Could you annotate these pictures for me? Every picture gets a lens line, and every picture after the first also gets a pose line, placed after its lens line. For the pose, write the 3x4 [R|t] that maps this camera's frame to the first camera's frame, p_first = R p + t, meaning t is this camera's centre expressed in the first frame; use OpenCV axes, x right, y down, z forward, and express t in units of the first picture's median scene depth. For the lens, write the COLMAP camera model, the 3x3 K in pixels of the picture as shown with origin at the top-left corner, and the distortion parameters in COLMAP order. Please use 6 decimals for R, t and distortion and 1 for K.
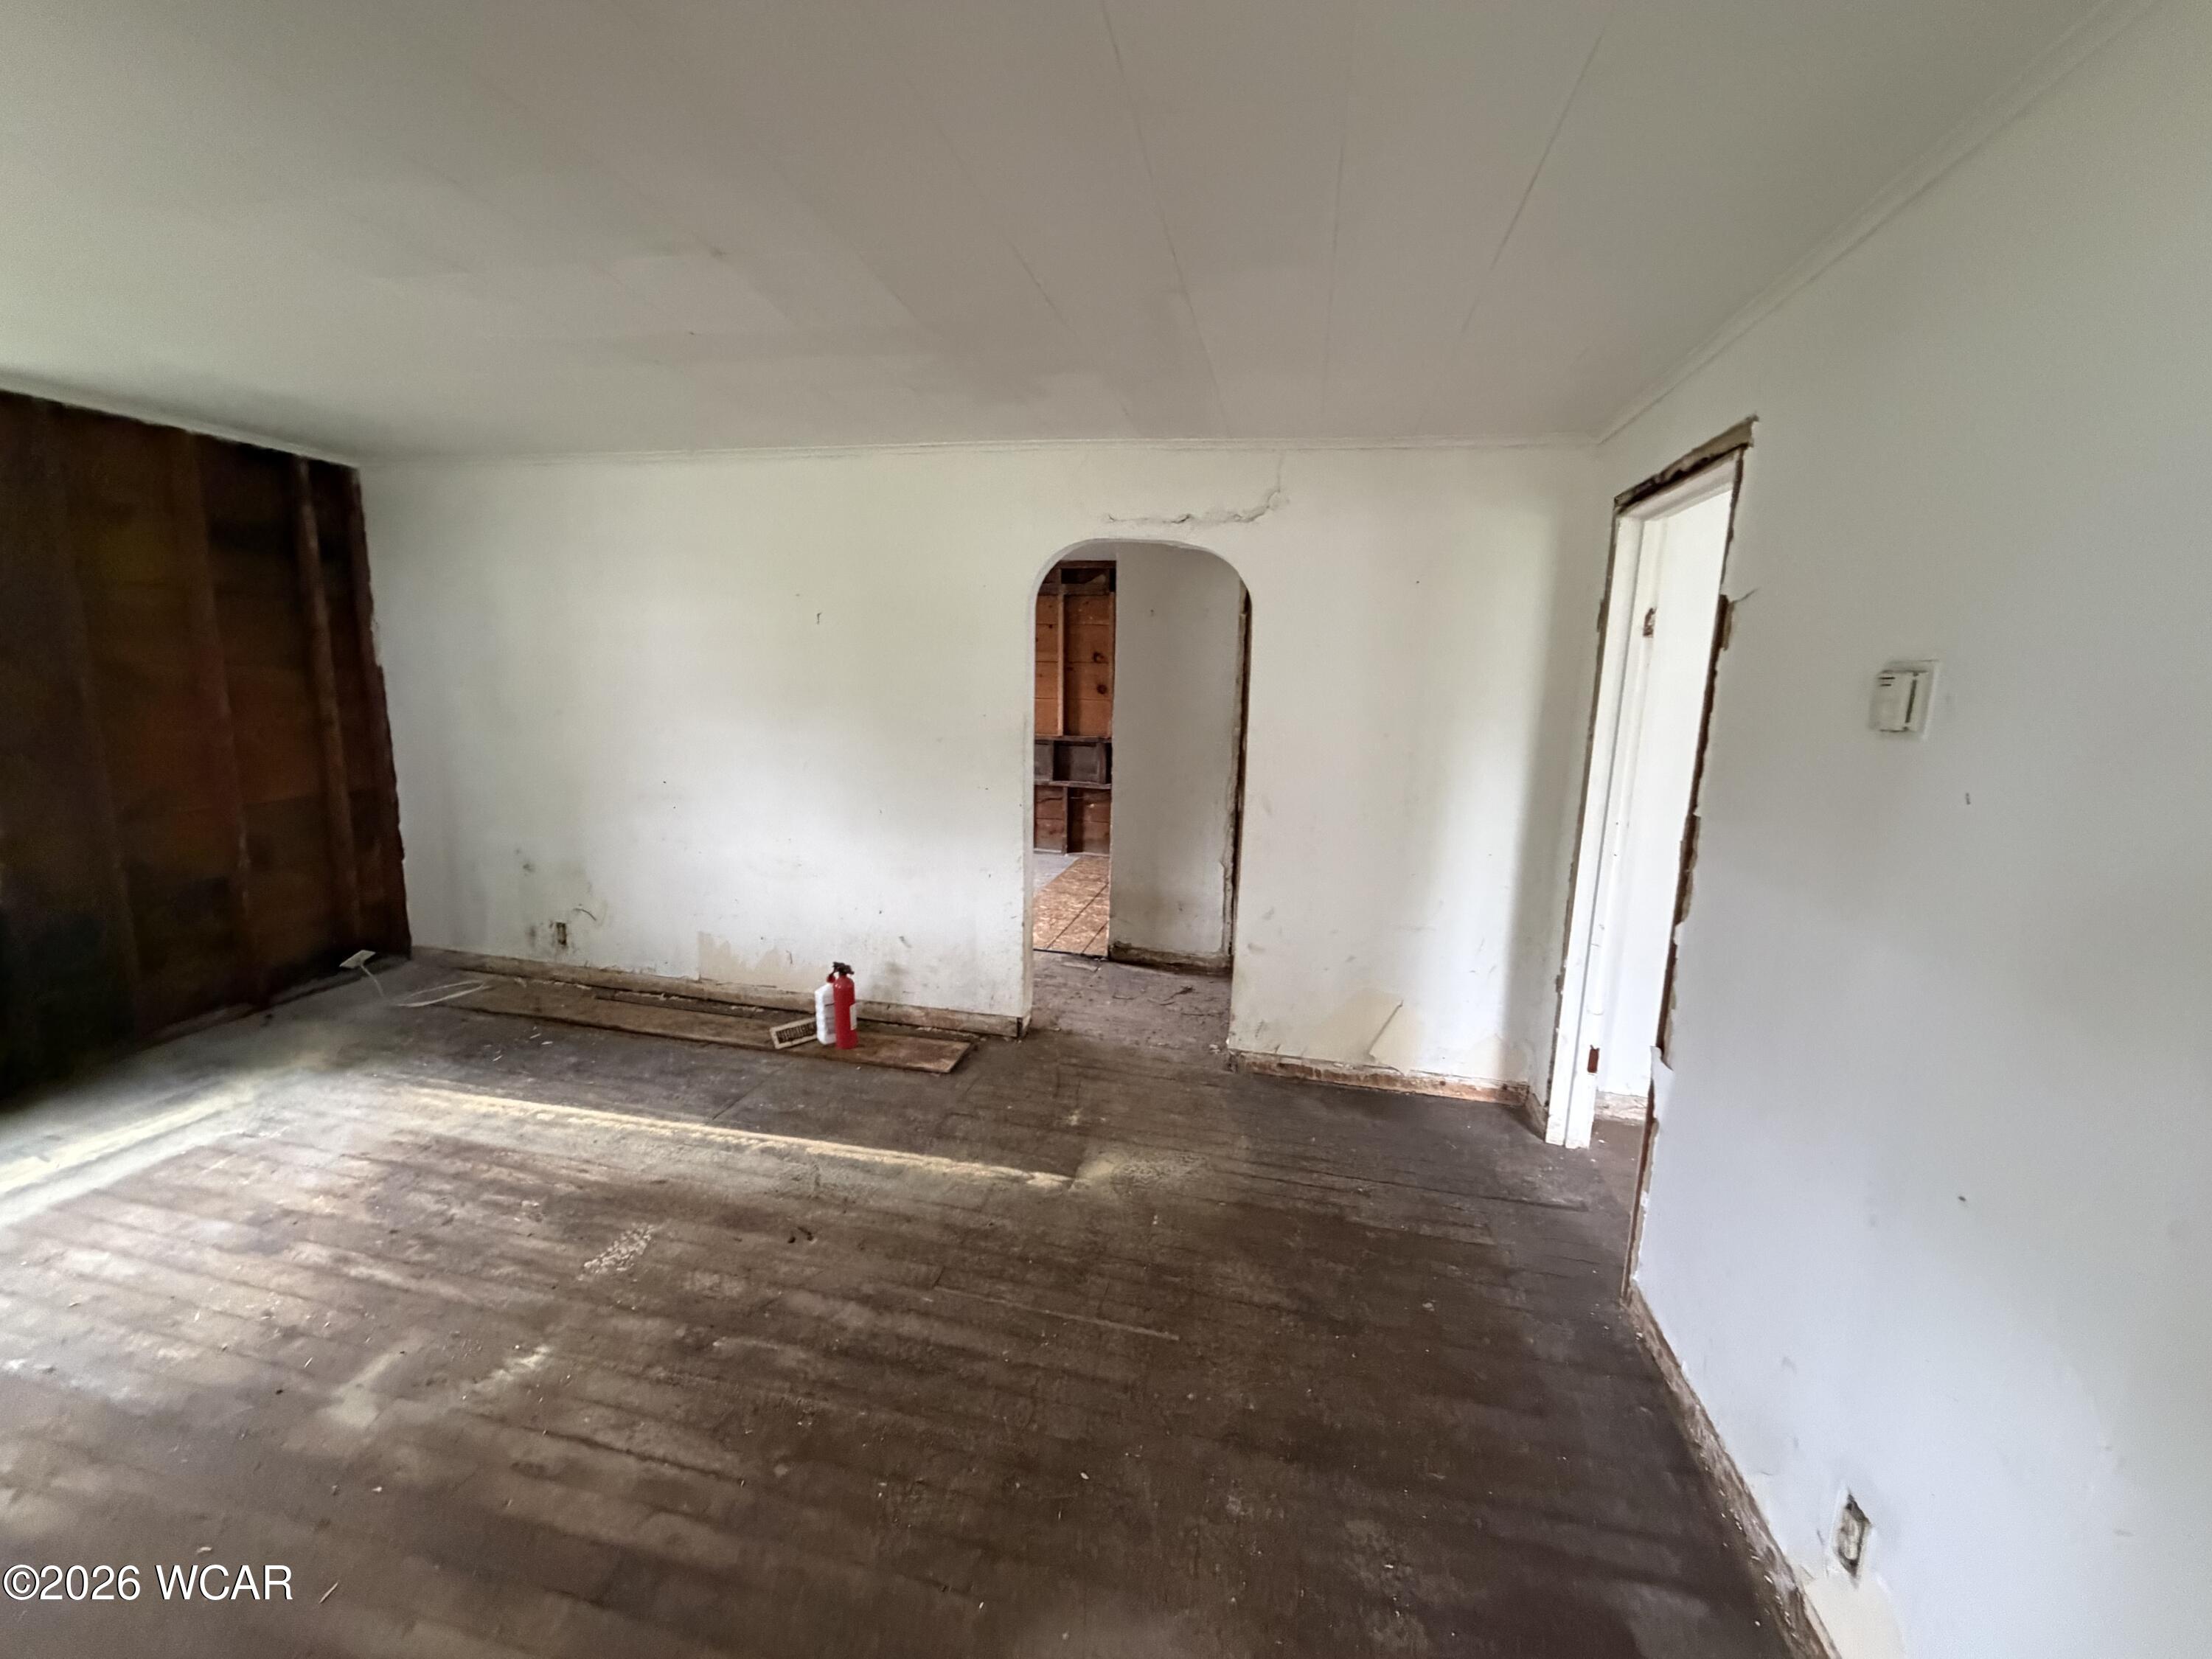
lens RADIAL K [[876.9, 0, 1100.5], [0, 876.9, 824.3], [0, 0, 1]] dist [-0.000235, 0.000382]
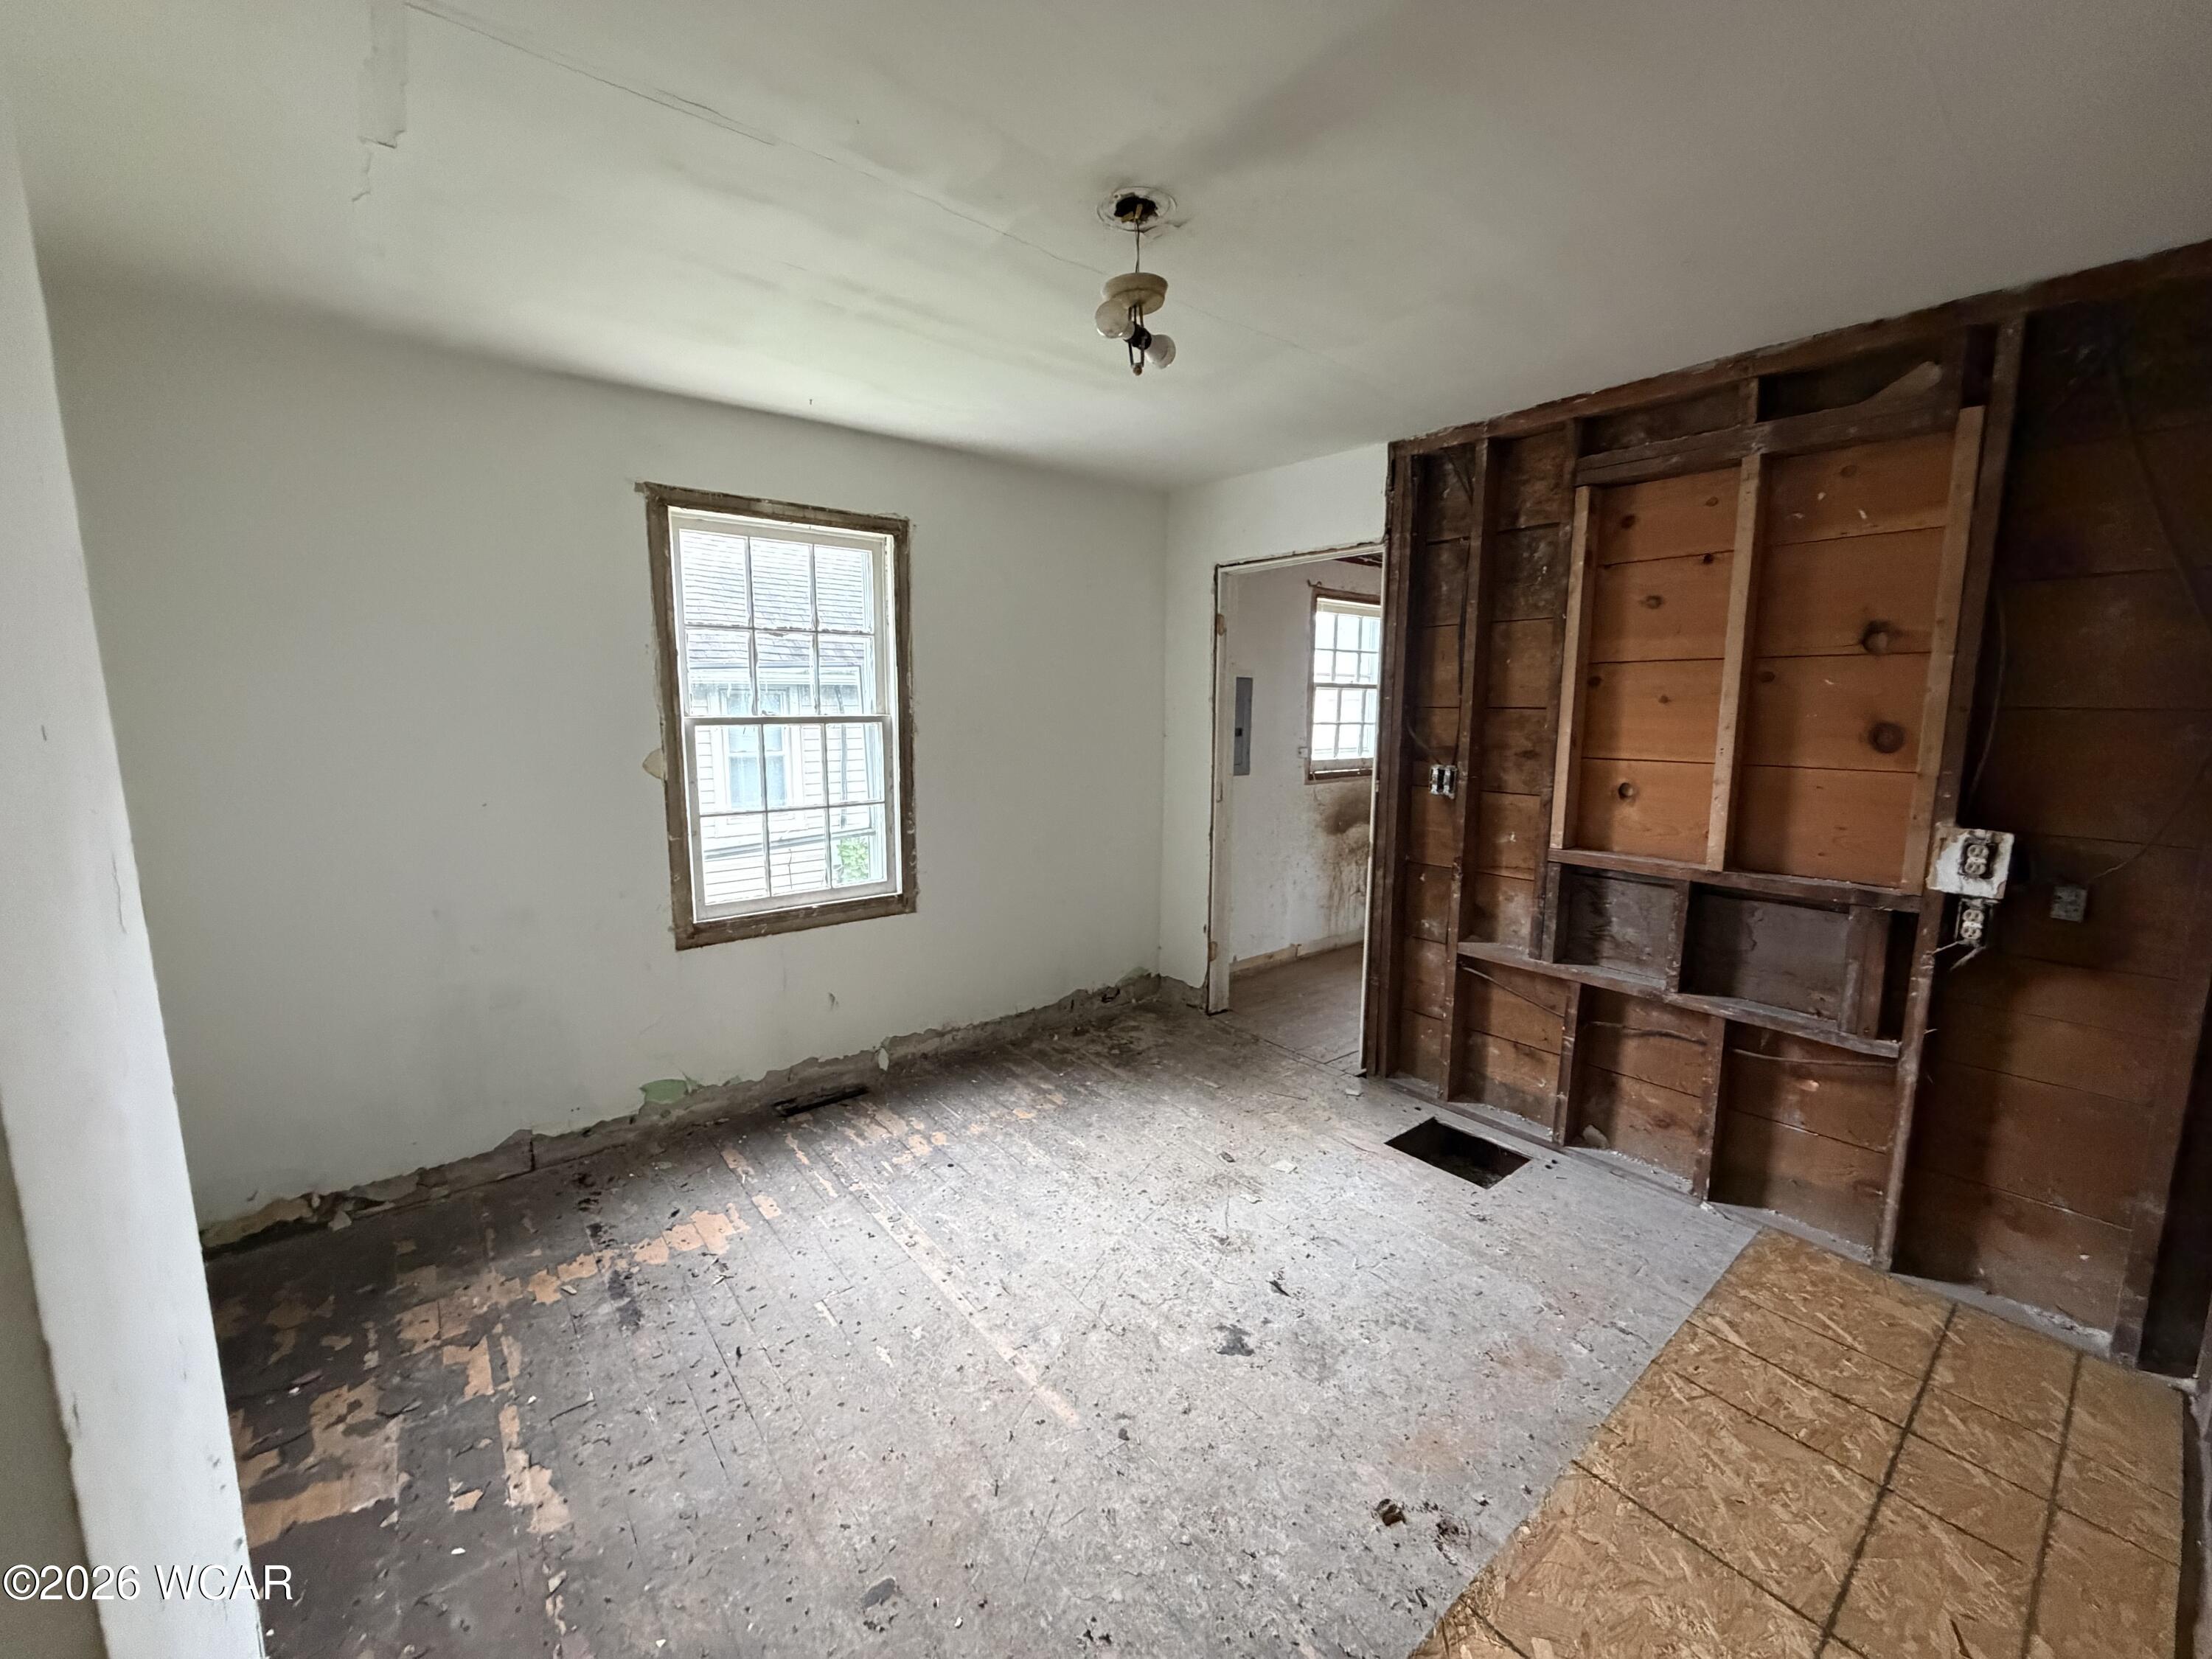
lens RADIAL K [[876.9, 0, 1103.2], [0, 876.9, 822.5], [0, 0, 1]] dist [-0.000235, 0.000382]
pose [[0.786296, 0.070153, -0.613854, -0.061785], [-0.090085, 0.995933, -0.001573, -0.251628], [0.611247, 0.056536, 0.789418, 1.492898]]
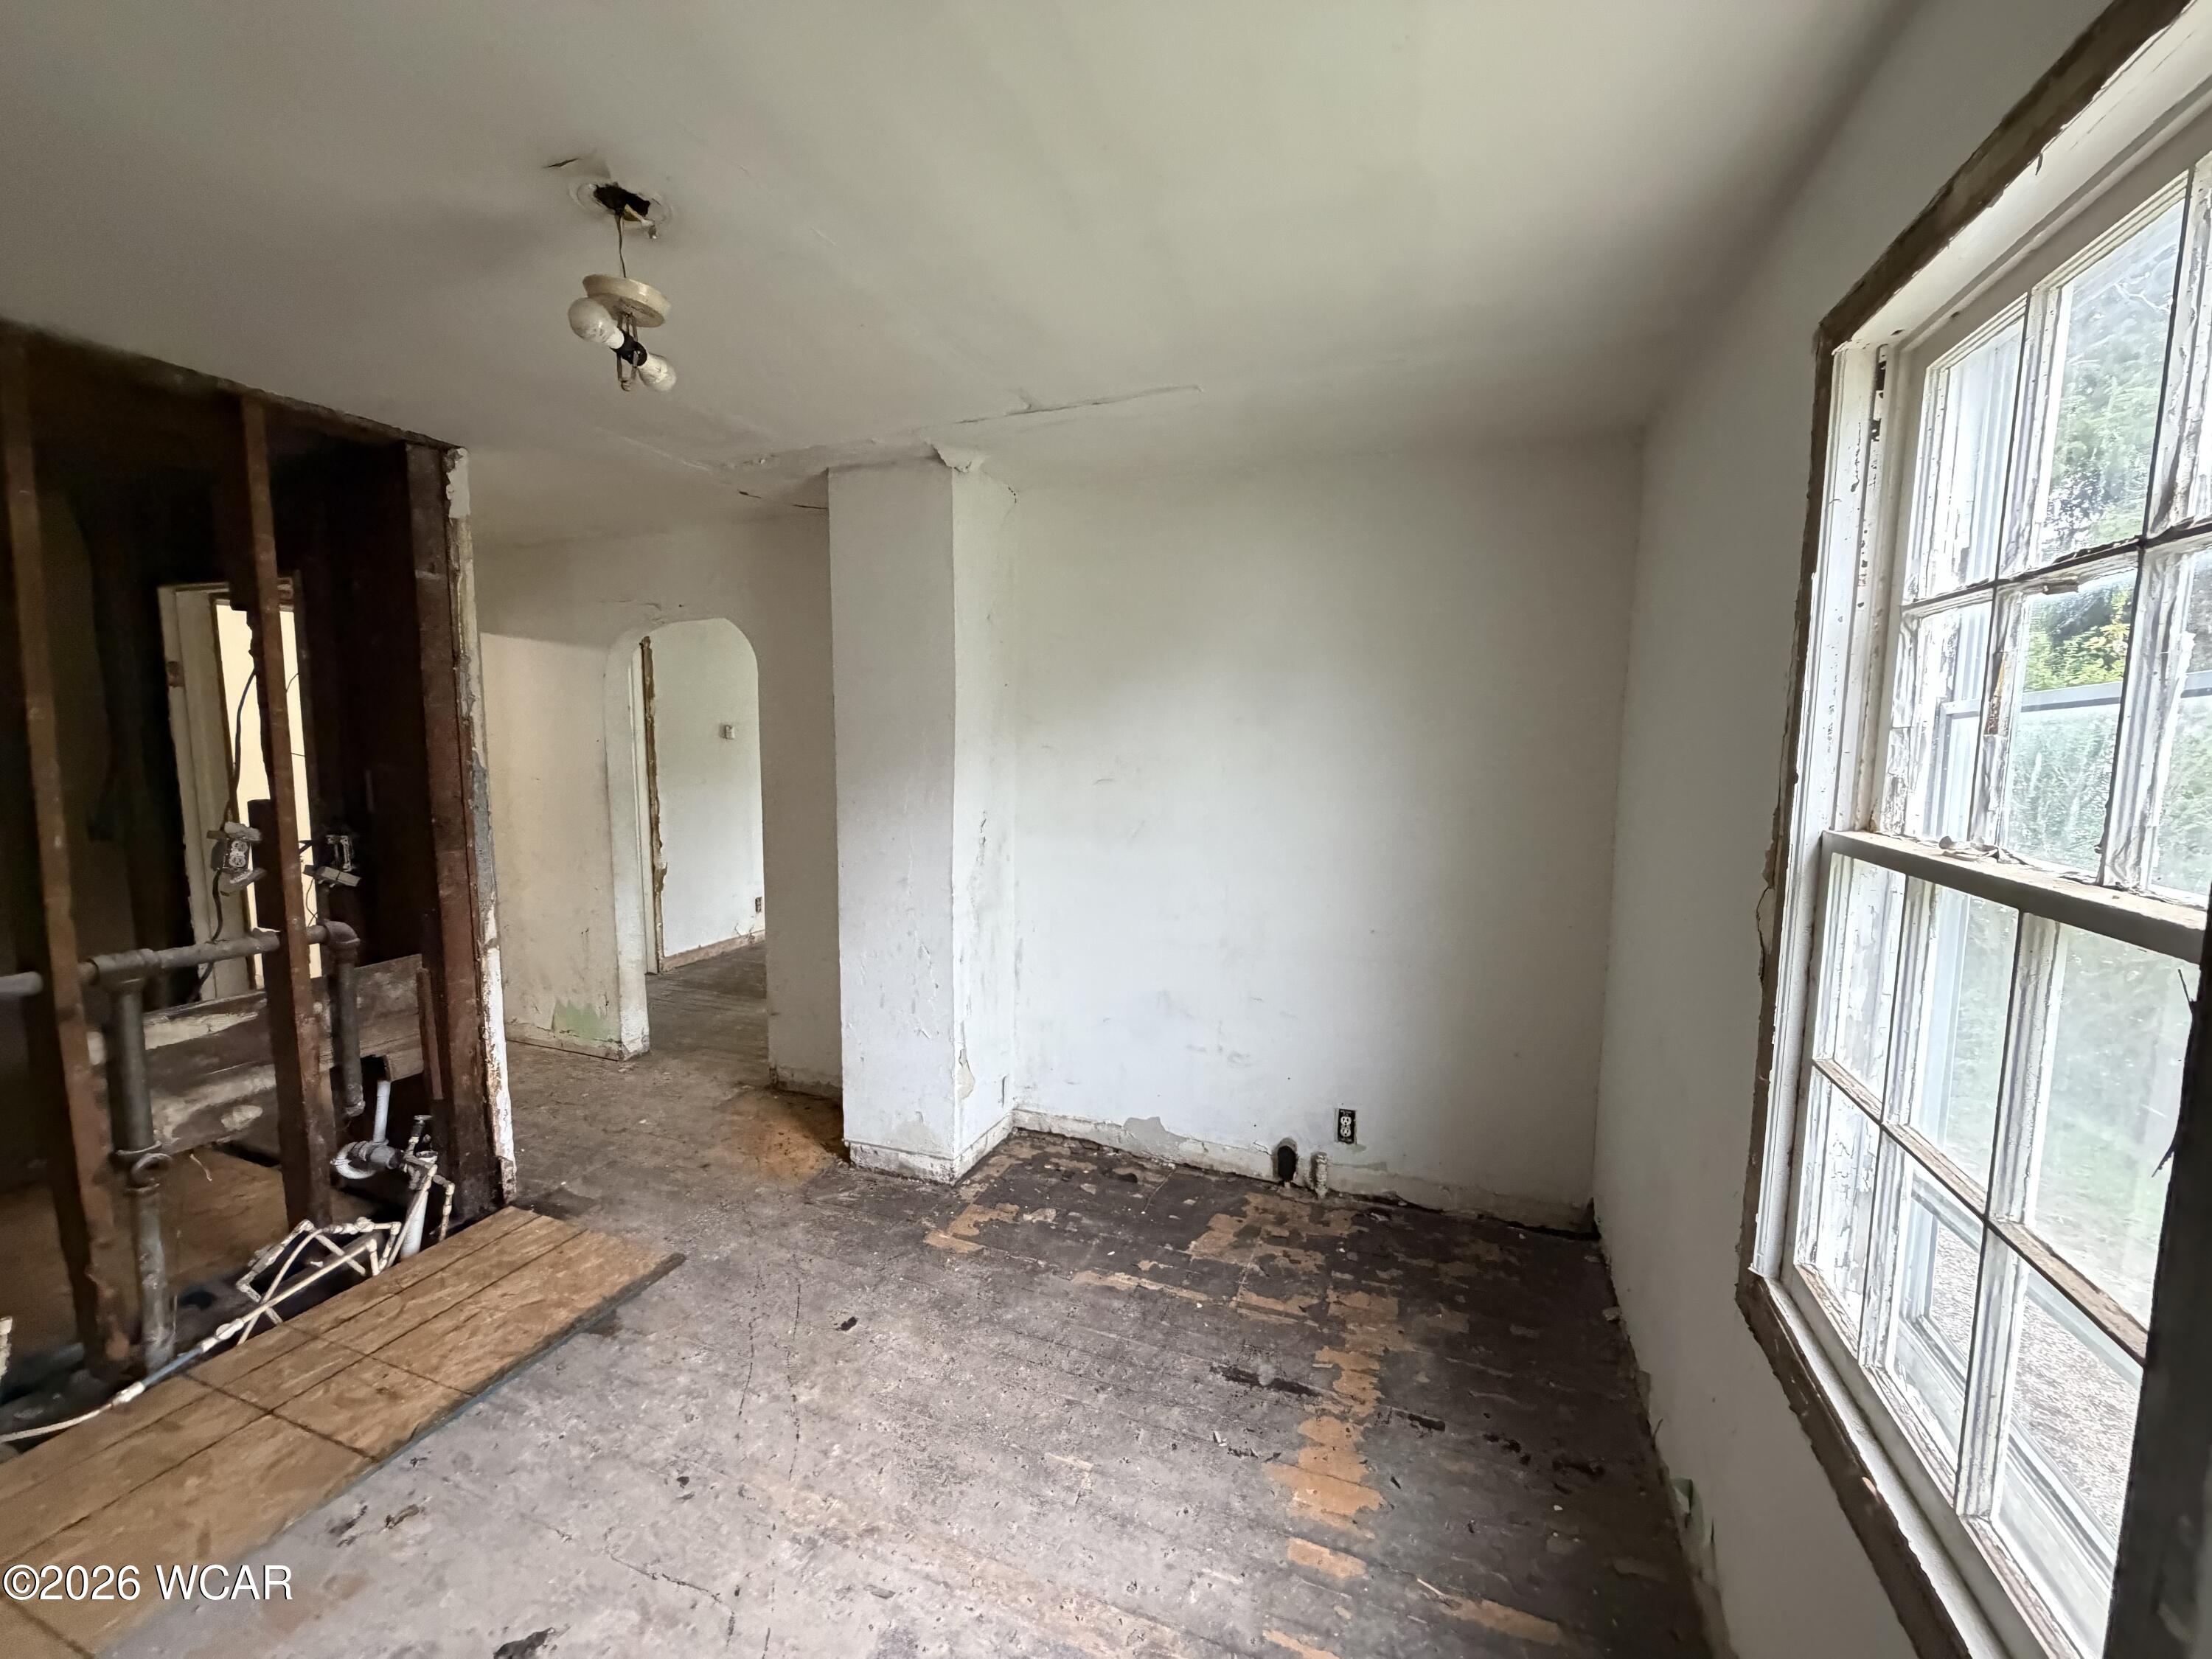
lens RADIAL K [[876.9, 0, 1100.1], [0, 876.9, 827.5], [0, 0, 1]] dist [-0.000235, 0.000382]
pose [[-0.988838, -0.048267, 0.140962, -0.790088], [-0.007091, 0.960247, 0.279062, -0.456627], [-0.148828, 0.274947, -0.949871, 2.477778]]
